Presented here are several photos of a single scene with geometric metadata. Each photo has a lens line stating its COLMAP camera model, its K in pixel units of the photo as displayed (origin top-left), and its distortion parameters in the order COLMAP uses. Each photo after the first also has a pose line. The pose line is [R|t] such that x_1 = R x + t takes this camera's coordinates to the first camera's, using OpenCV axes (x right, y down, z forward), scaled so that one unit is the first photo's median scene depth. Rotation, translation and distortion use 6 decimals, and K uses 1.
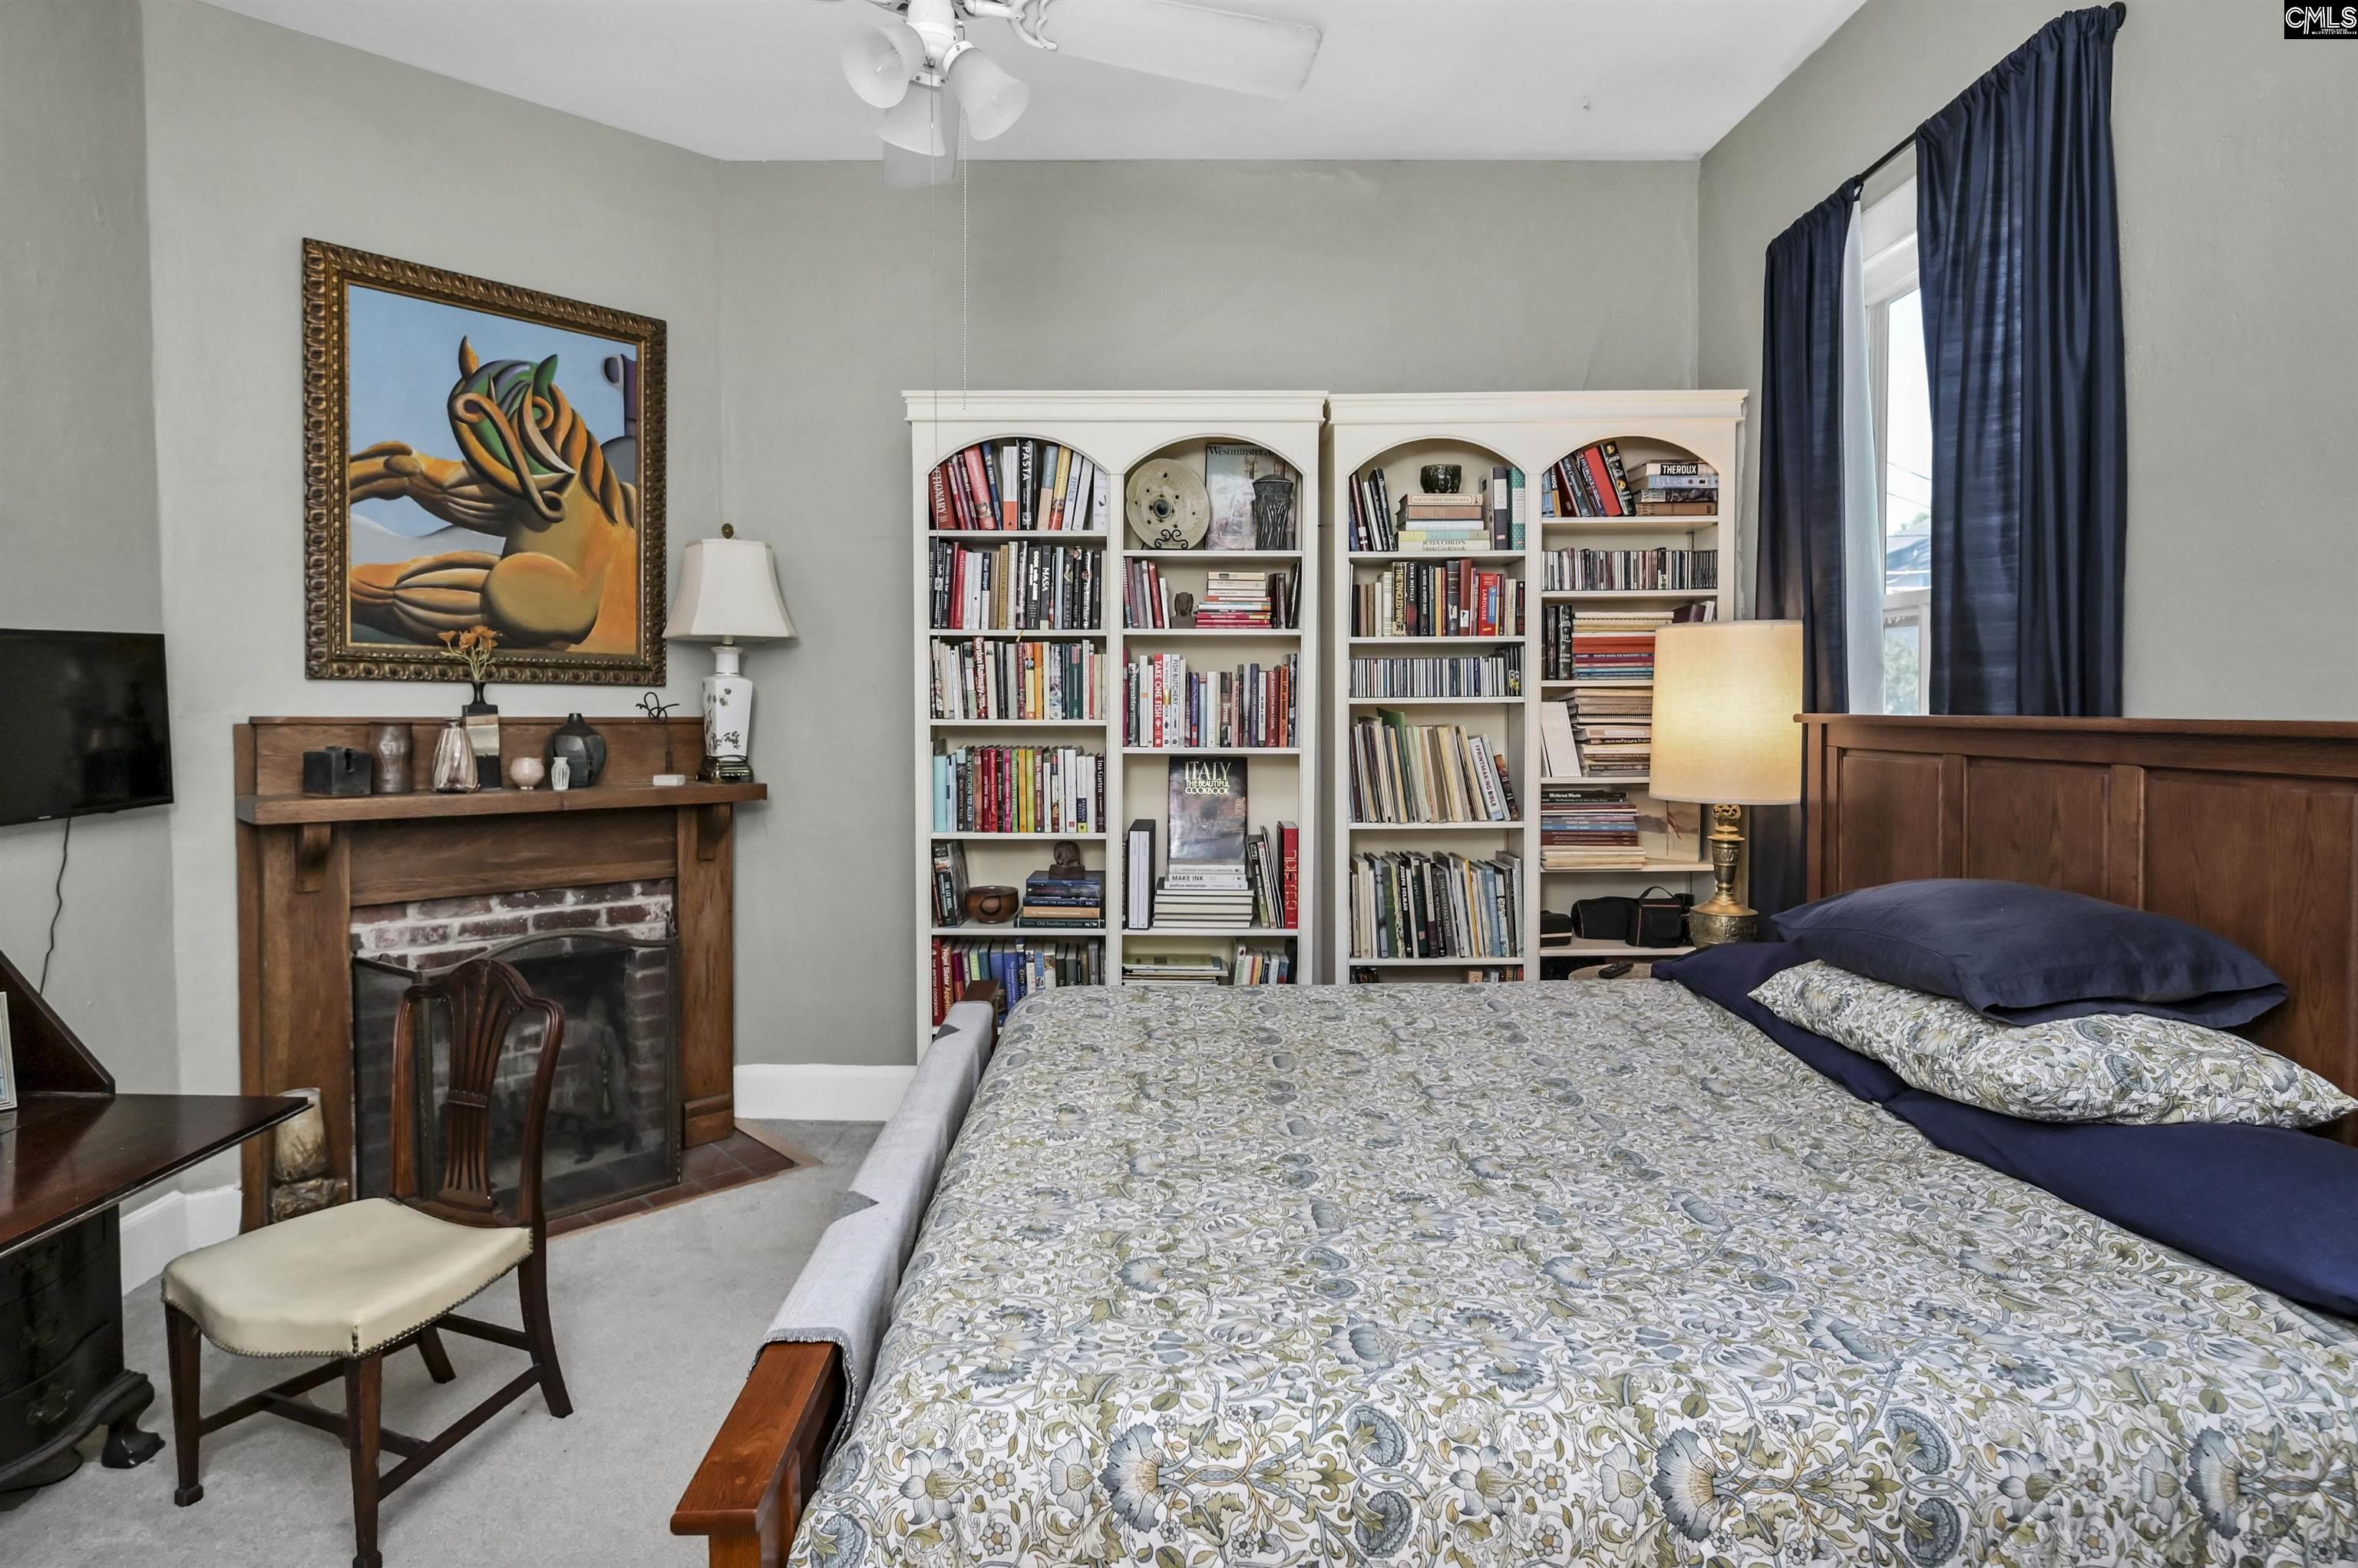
lens RADIAL K [[1272.9, 0, 1181.6], [0, 1272.9, 745.3], [0, 0, 1]] dist [0.003135, -0.001579]
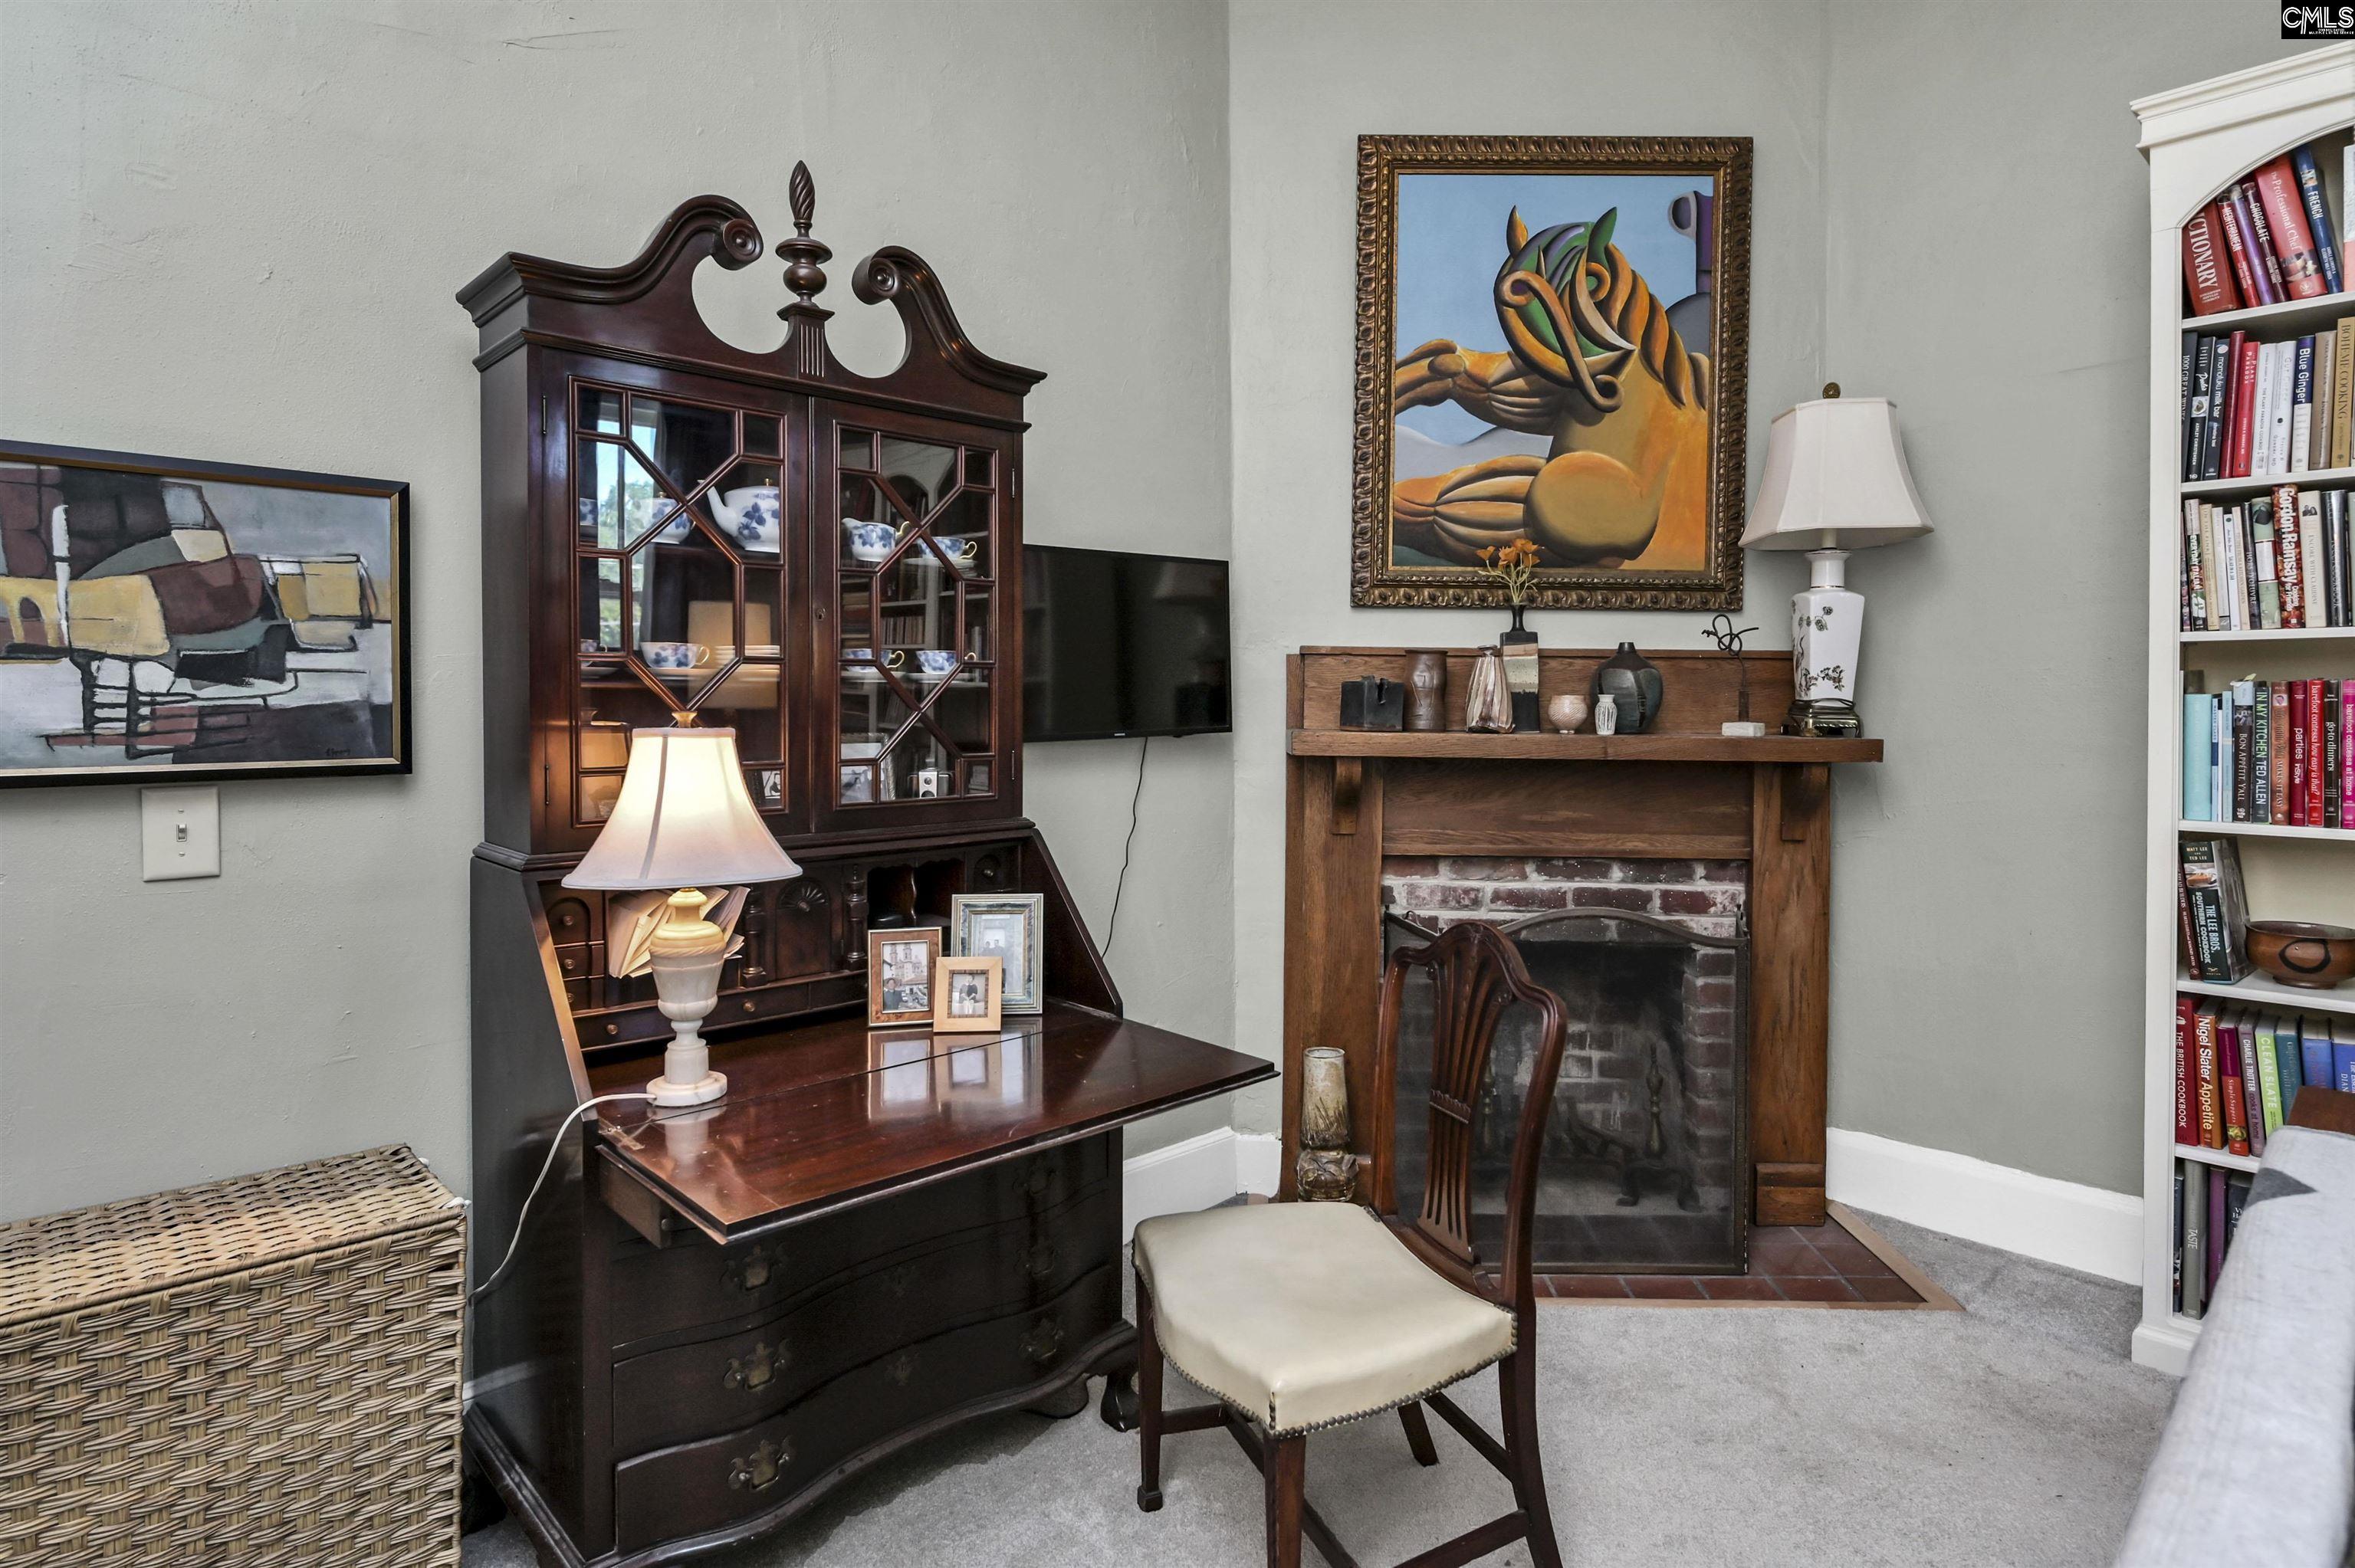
lens RADIAL K [[1280.2, 0, 1181.3], [0, 1280.2, 719.4], [0, 0, 1]] dist [0.003156, -0.004146]
pose [[0.688801, 0.006316, -0.724923, -0.083447], [-0.027984, 0.999448, -0.017881, 0.045462], [0.724411, 0.032603, 0.688597, 0.241434]]
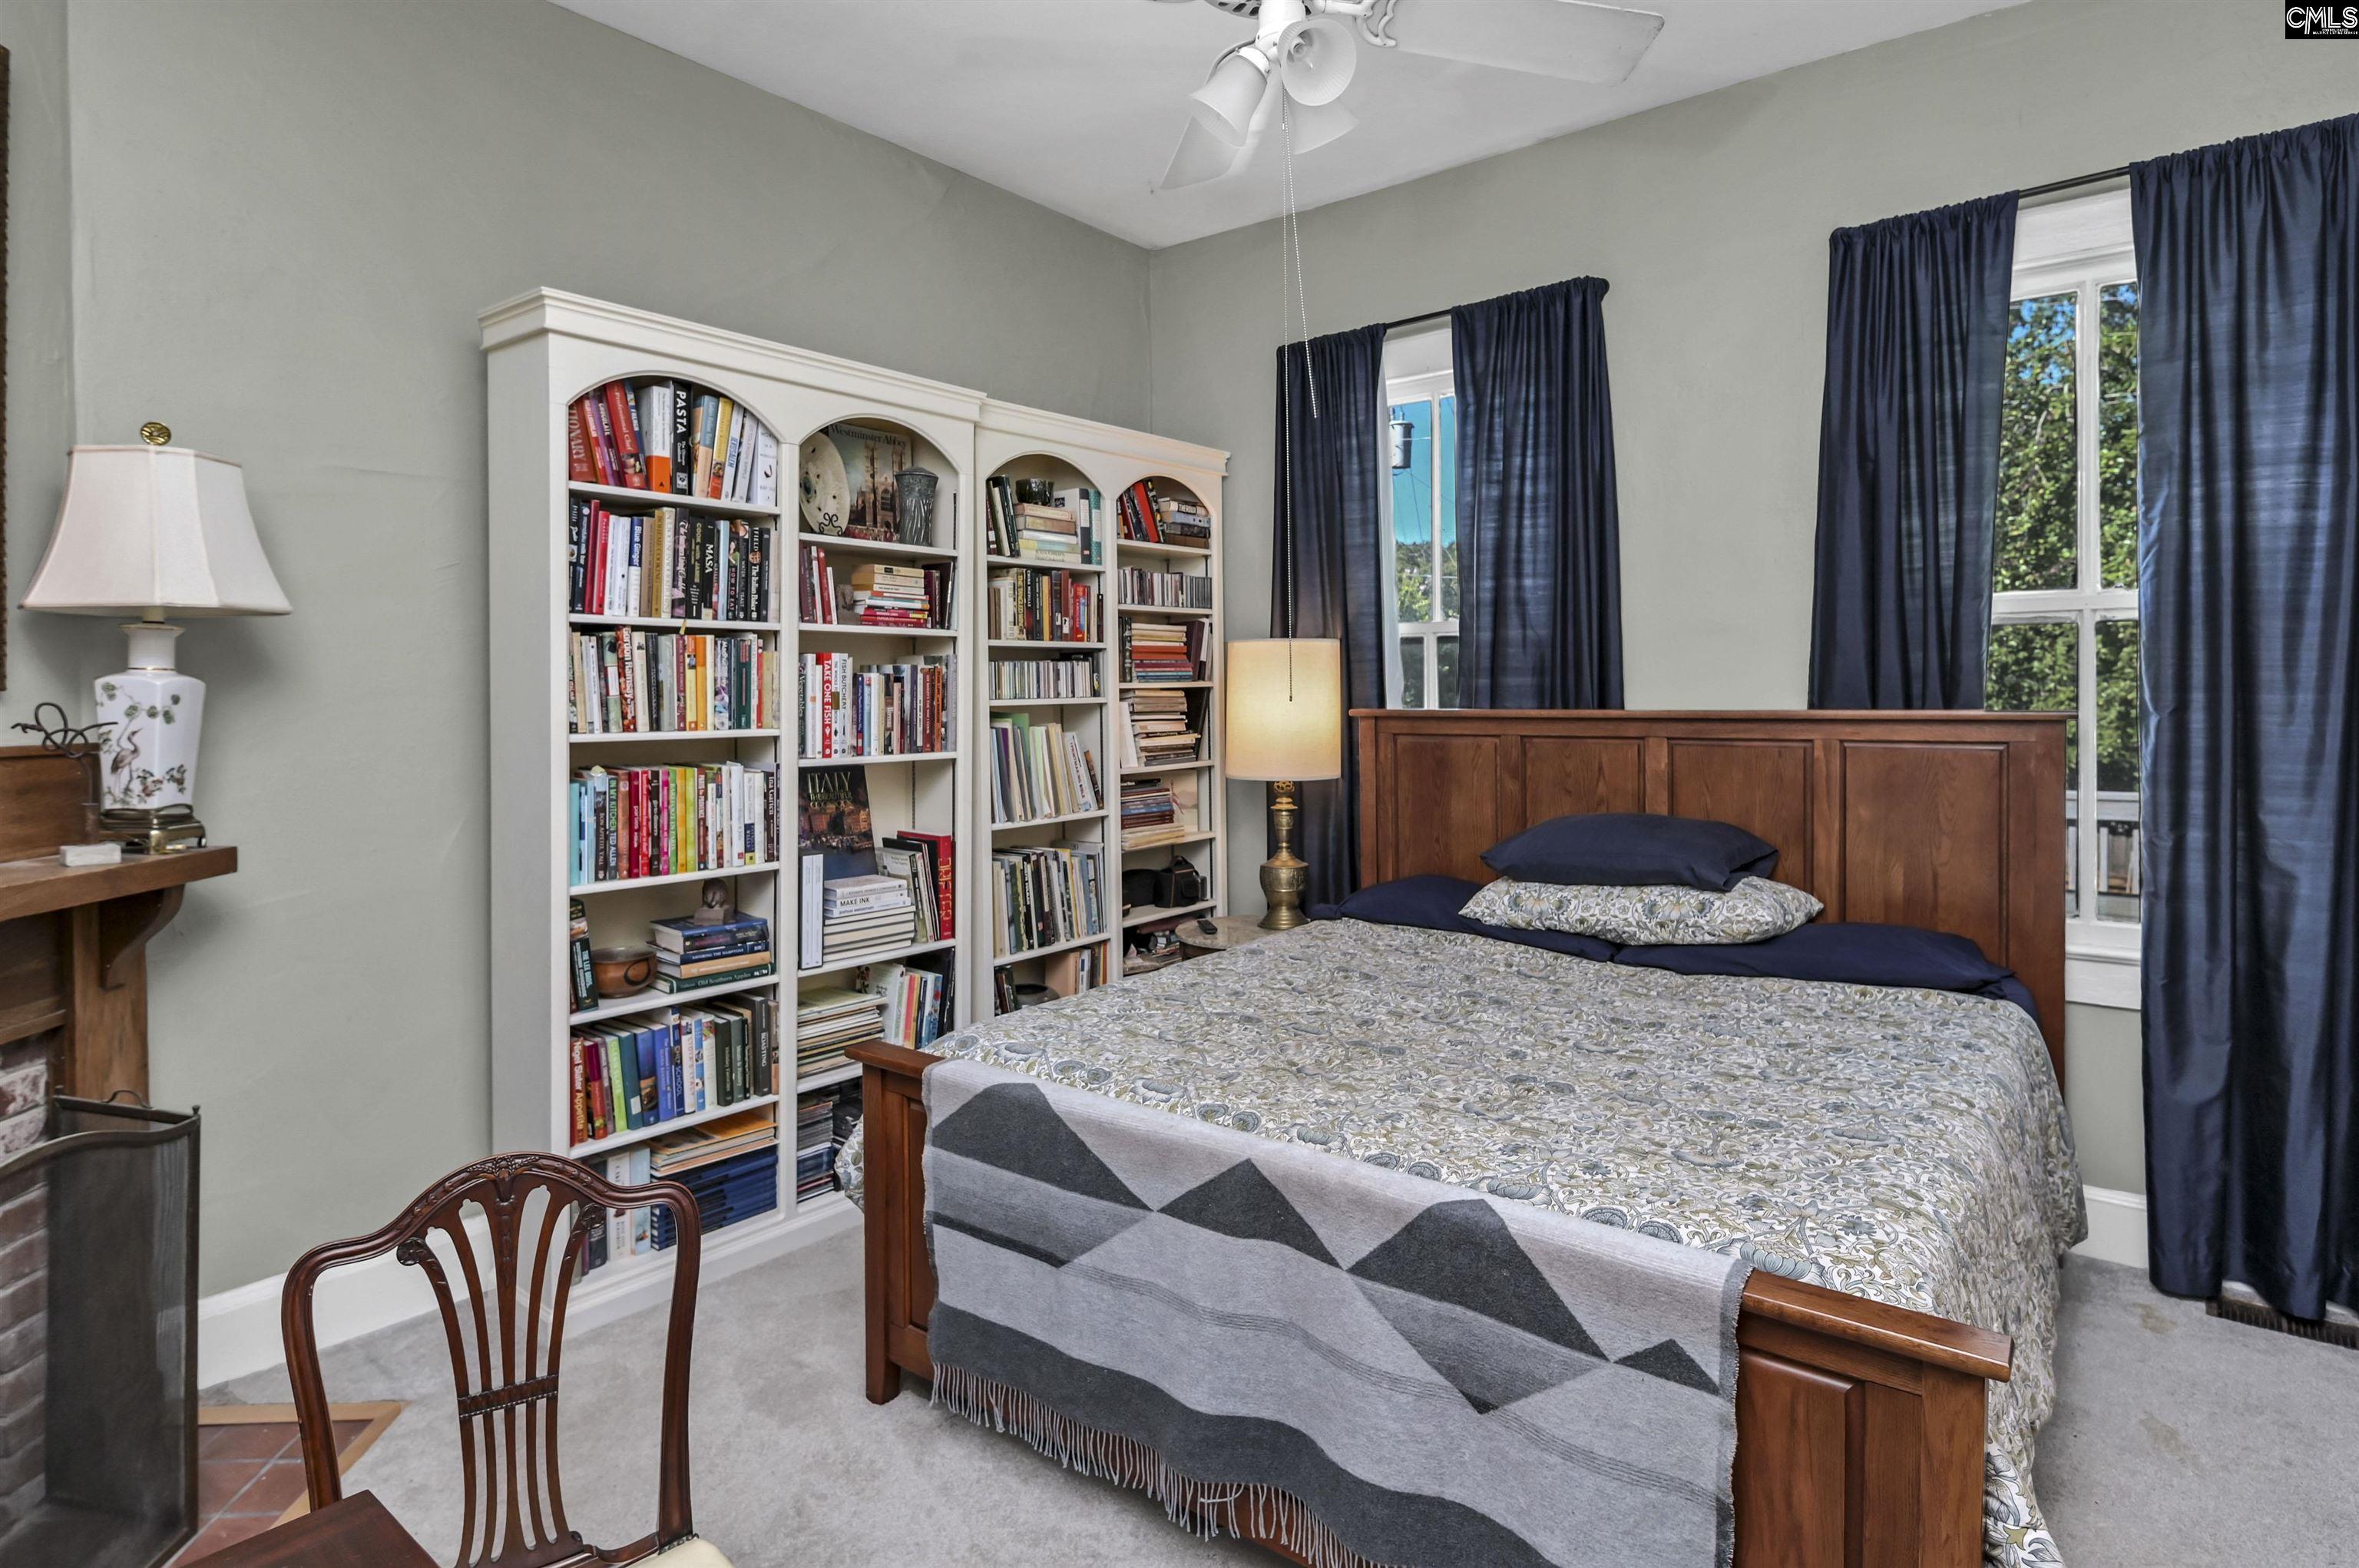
lens RADIAL K [[1282.5, 0, 1183.3], [0, 1282.5, 719.3], [0, 0, 1]] dist [0.003156, -0.004146]
pose [[0.610138, -0.021975, 0.791991, -0.574022], [0.033111, 0.999449, 0.002223, -0.019284], [-0.791603, 0.024867, 0.610529, 0.261146]]
